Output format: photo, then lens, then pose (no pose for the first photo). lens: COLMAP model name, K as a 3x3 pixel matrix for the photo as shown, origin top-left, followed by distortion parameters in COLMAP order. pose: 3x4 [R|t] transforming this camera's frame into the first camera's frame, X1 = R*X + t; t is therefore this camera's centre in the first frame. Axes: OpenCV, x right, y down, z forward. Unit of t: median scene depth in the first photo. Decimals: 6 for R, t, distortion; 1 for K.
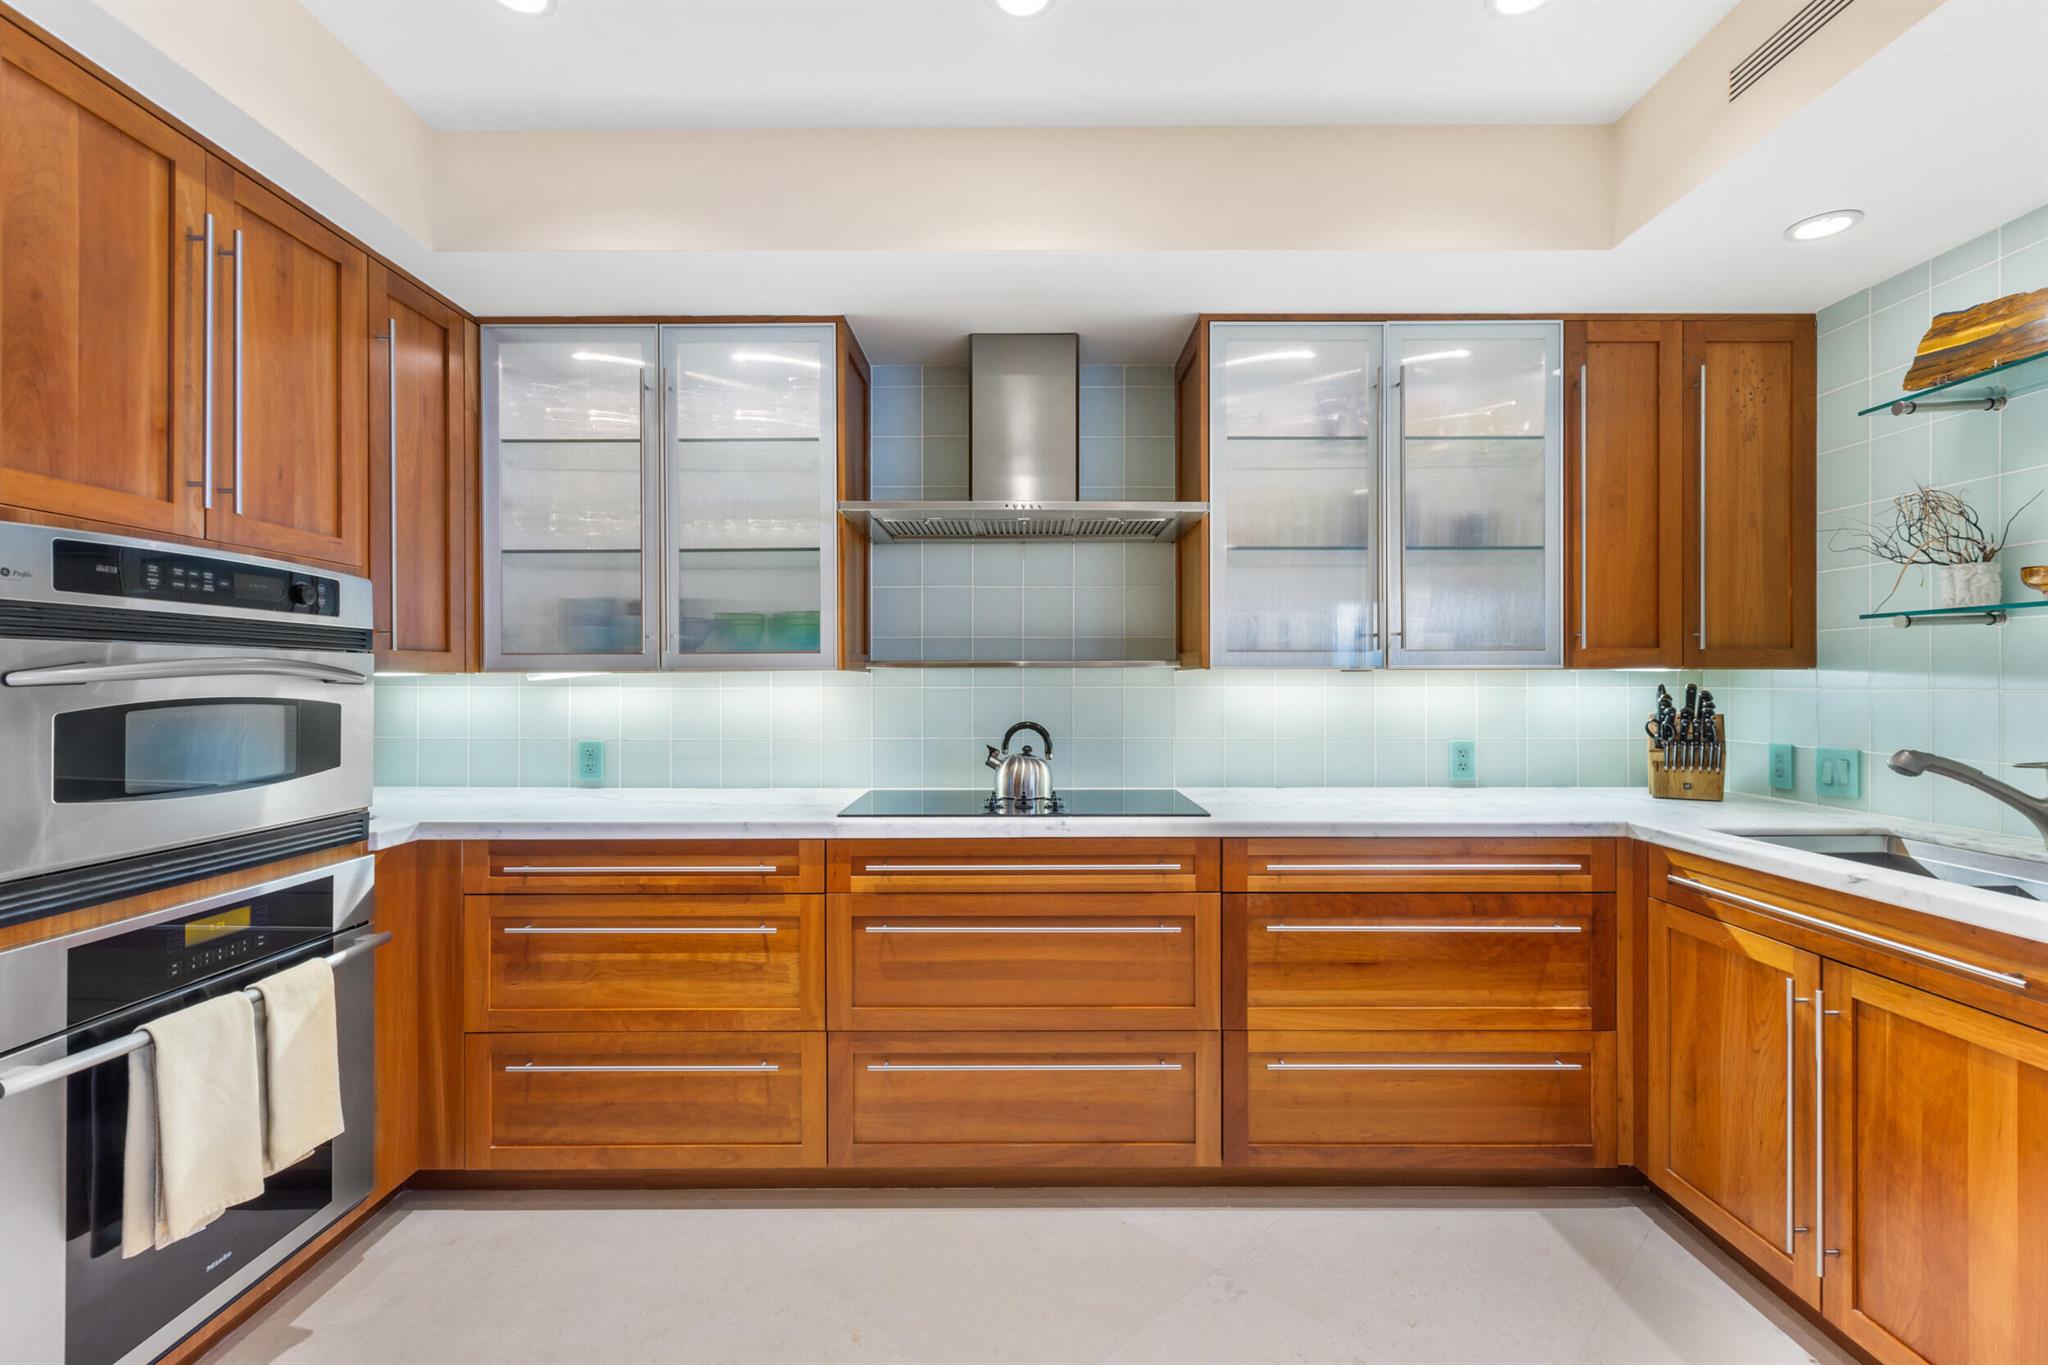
lens RADIAL K [[930.6, 0, 1028.8], [0, 930.6, 689.6], [0, 0, 1]] dist [-0.001584, 0.000499]
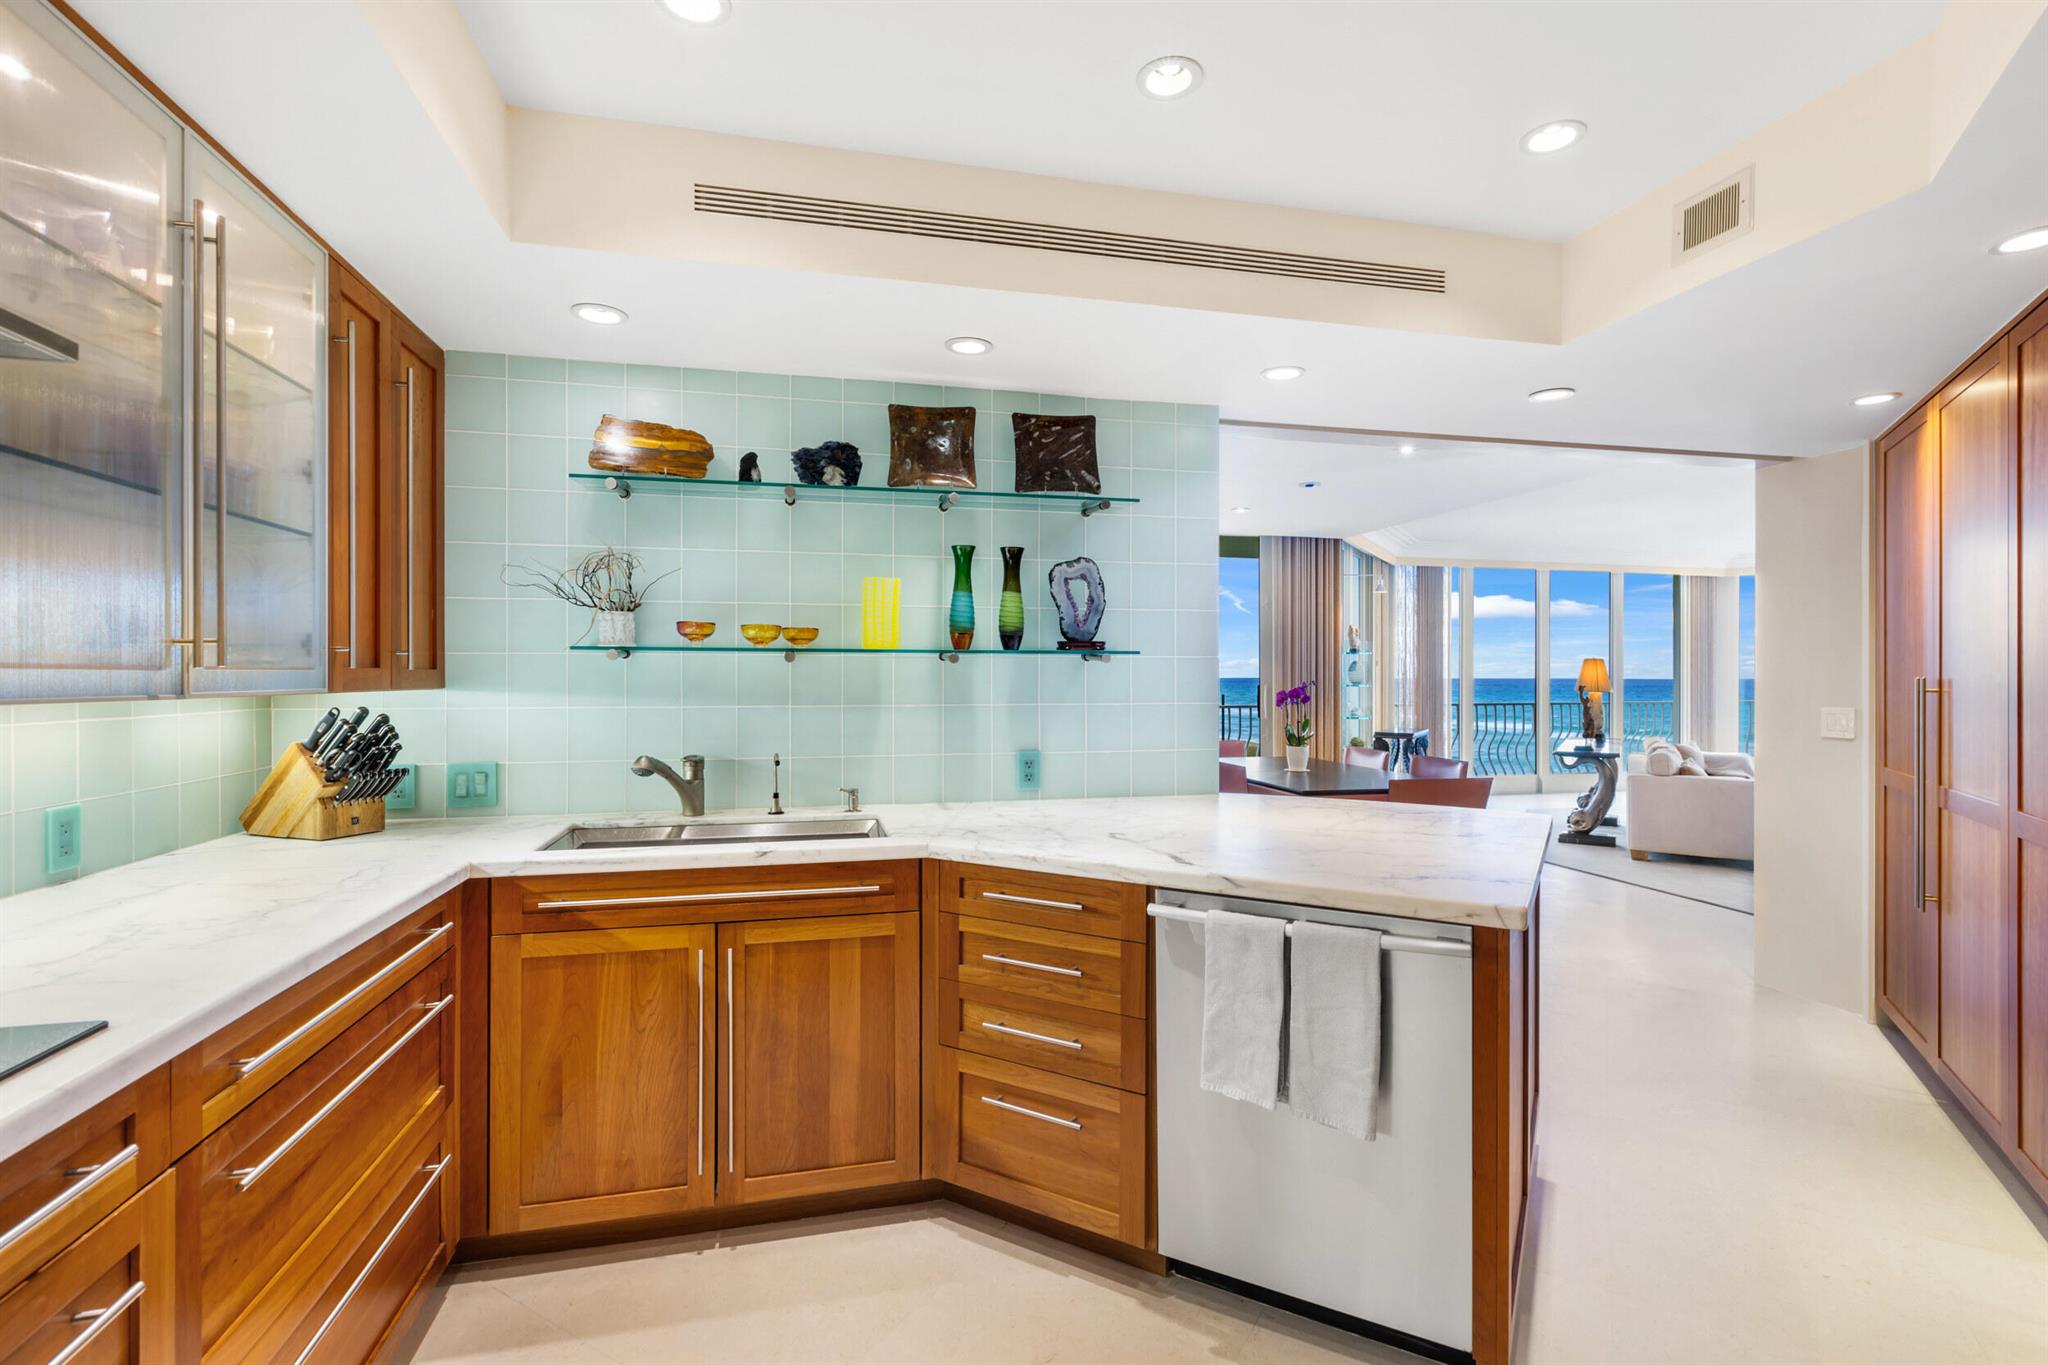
lens RADIAL K [[938.1, 0, 1032.9], [0, 938.1, 675.6], [0, 0, 1]] dist [0.003777, 0.000104]
pose [[-0.232882, 0.002782, 0.972501, -0.413481], [0.005308, 0.999985, -0.001589, -0.039235], [-0.972490, 0.004792, -0.232893, 0.729460]]
